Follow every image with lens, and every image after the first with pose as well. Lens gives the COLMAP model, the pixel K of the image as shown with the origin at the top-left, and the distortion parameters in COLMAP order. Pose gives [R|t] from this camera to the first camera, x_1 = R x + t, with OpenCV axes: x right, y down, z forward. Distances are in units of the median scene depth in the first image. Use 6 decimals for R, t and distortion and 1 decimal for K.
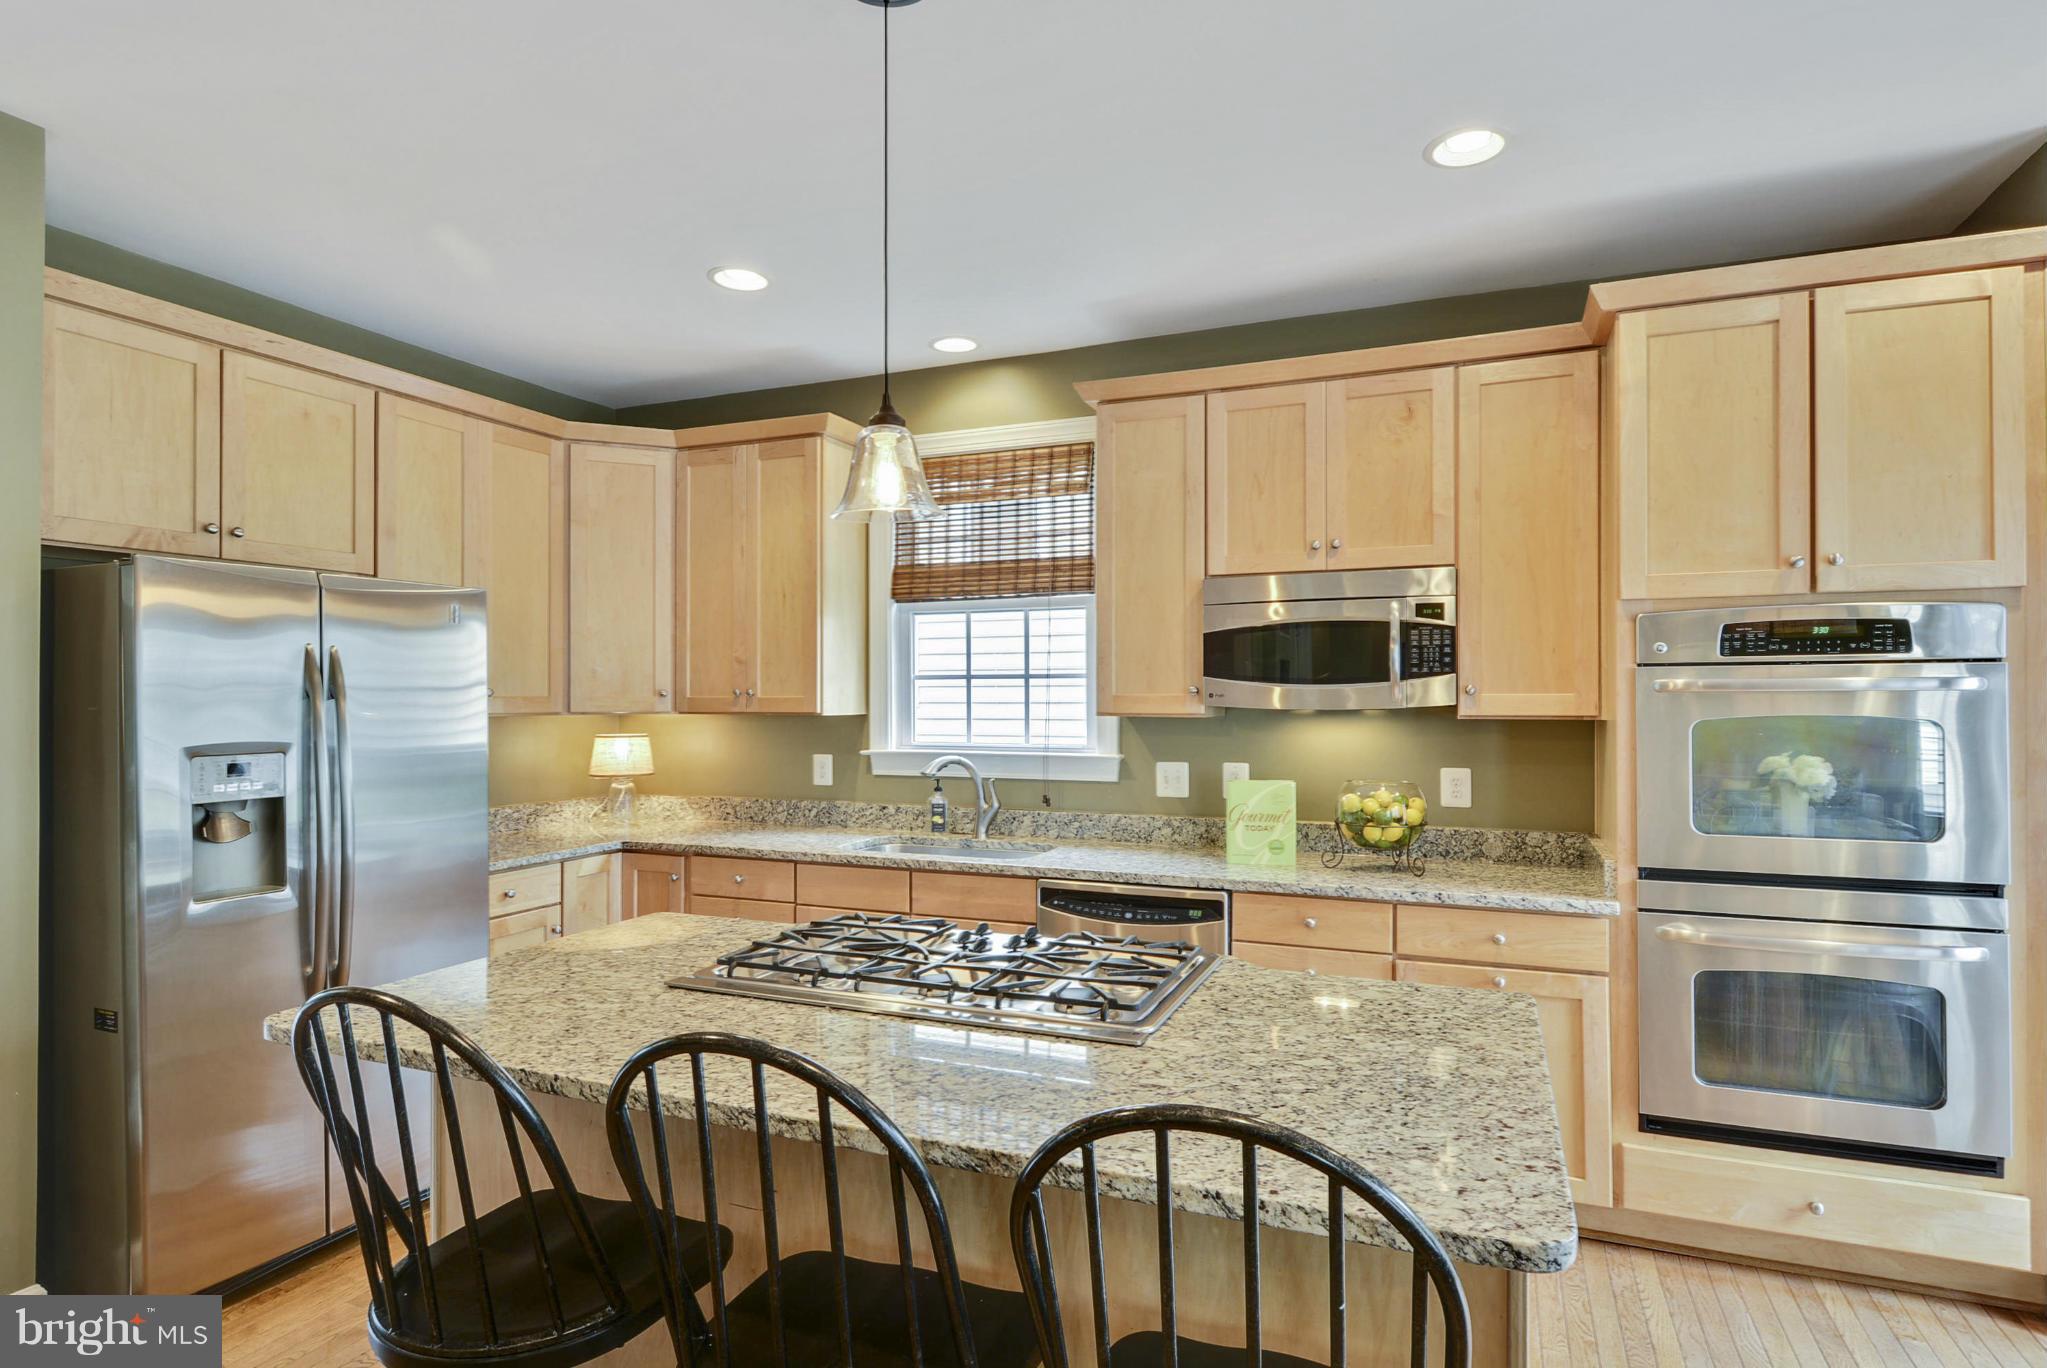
lens RADIAL K [[1084.4, 0, 1029.6], [0, 1084.4, 693.0], [0, 0, 1]] dist [-0.003819, -0.000714]
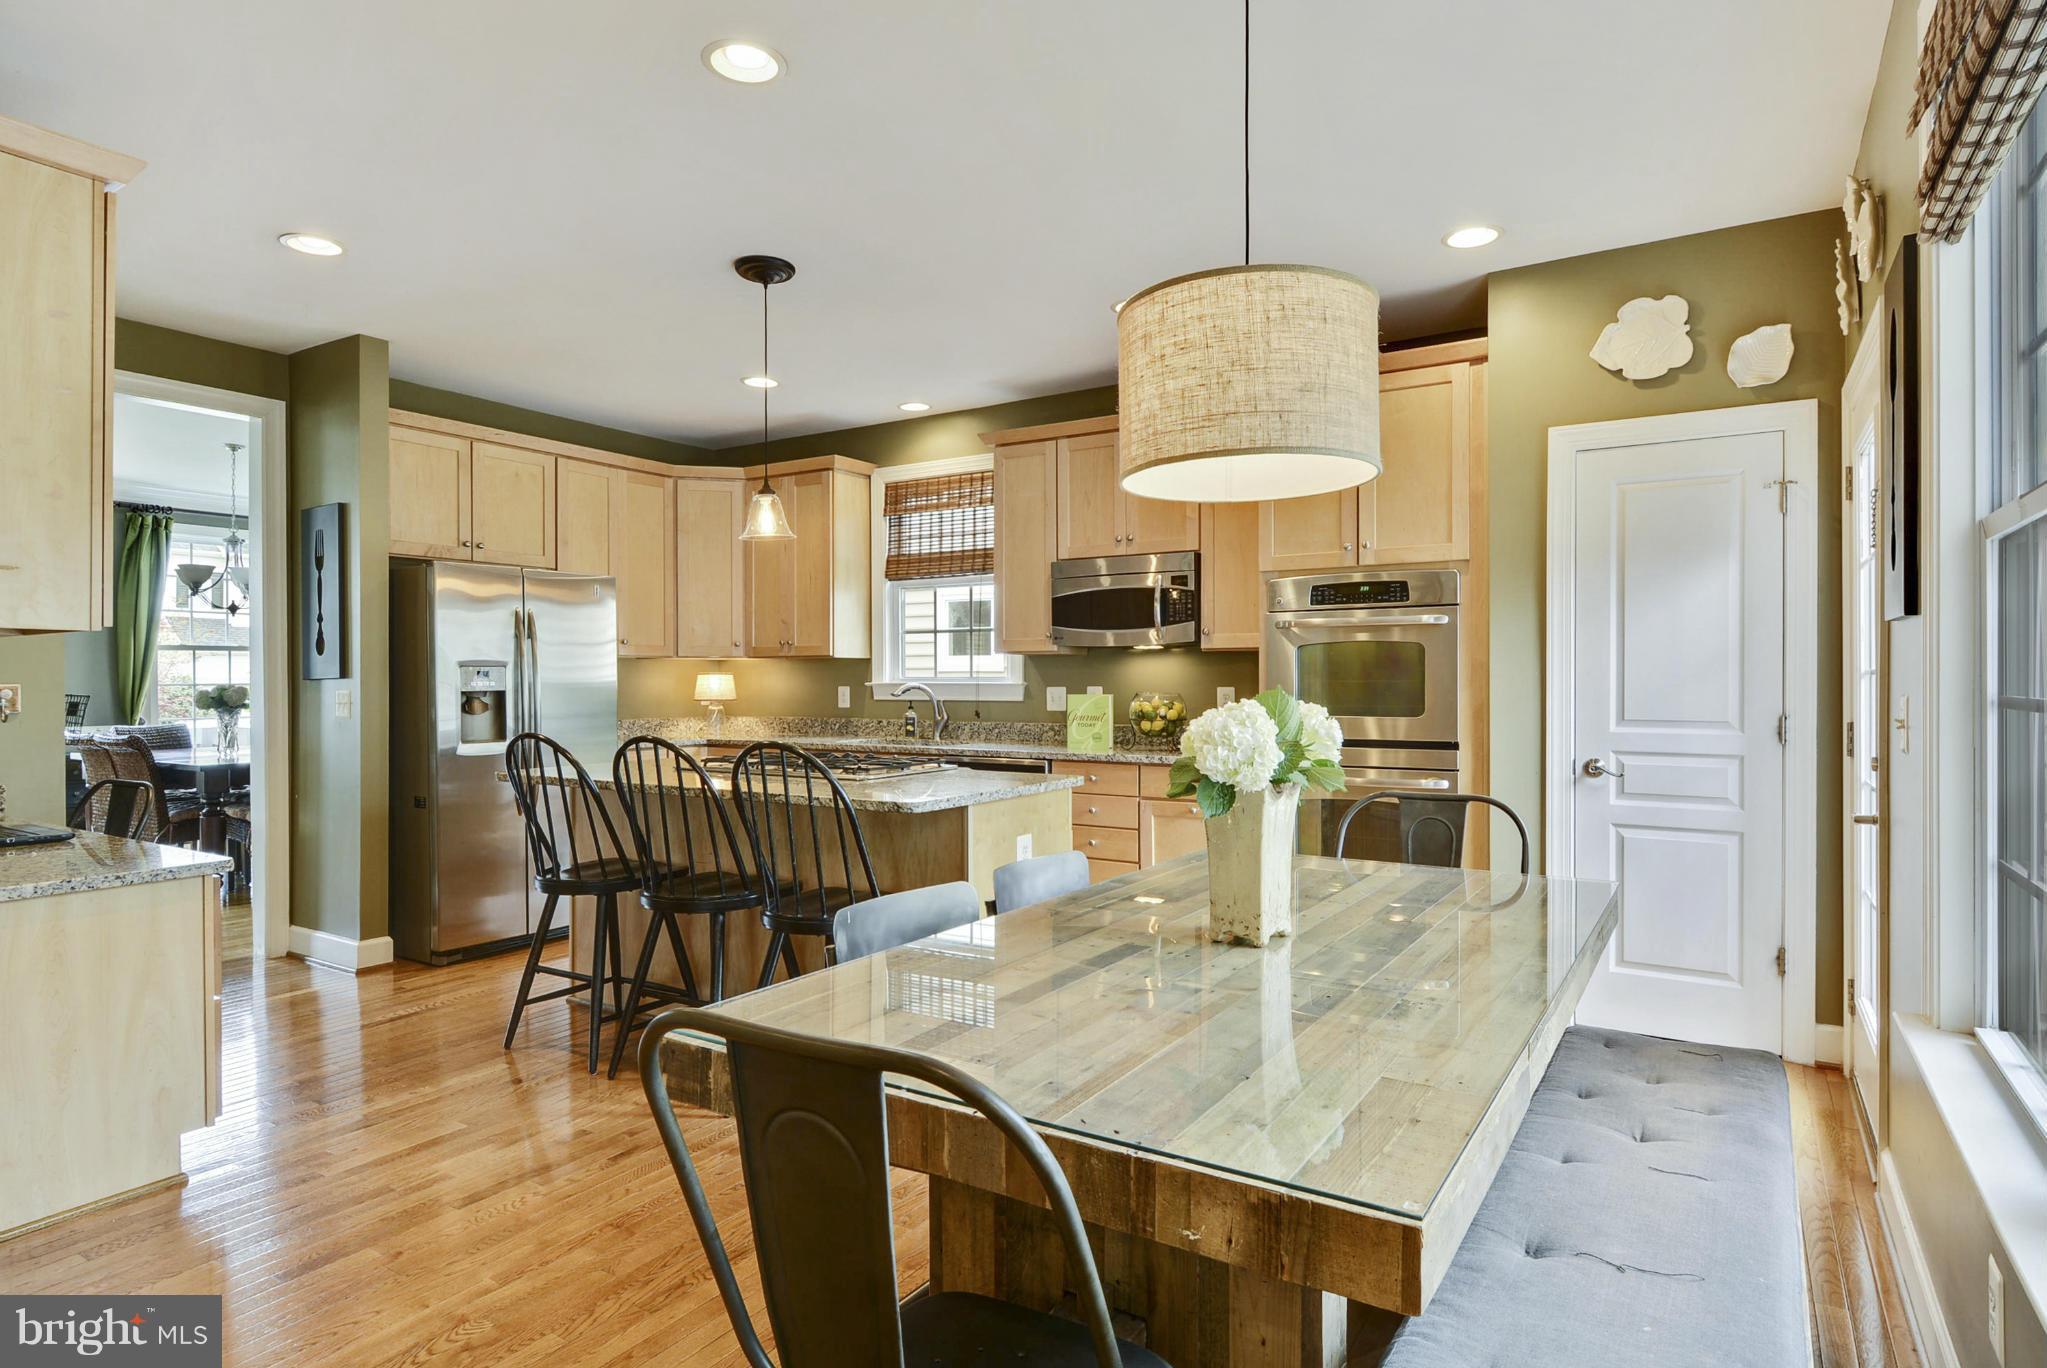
lens RADIAL K [[1115.2, 0, 1023.5], [0, 1115.2, 684.0], [0, 0, 1]] dist [0.002463, 0.000279]
pose [[0.984825, 0.000227, -0.173550, 0.384626], [0.001315, 0.999961, 0.008772, 0.051395], [0.173545, -0.008867, 0.984786, -0.541454]]
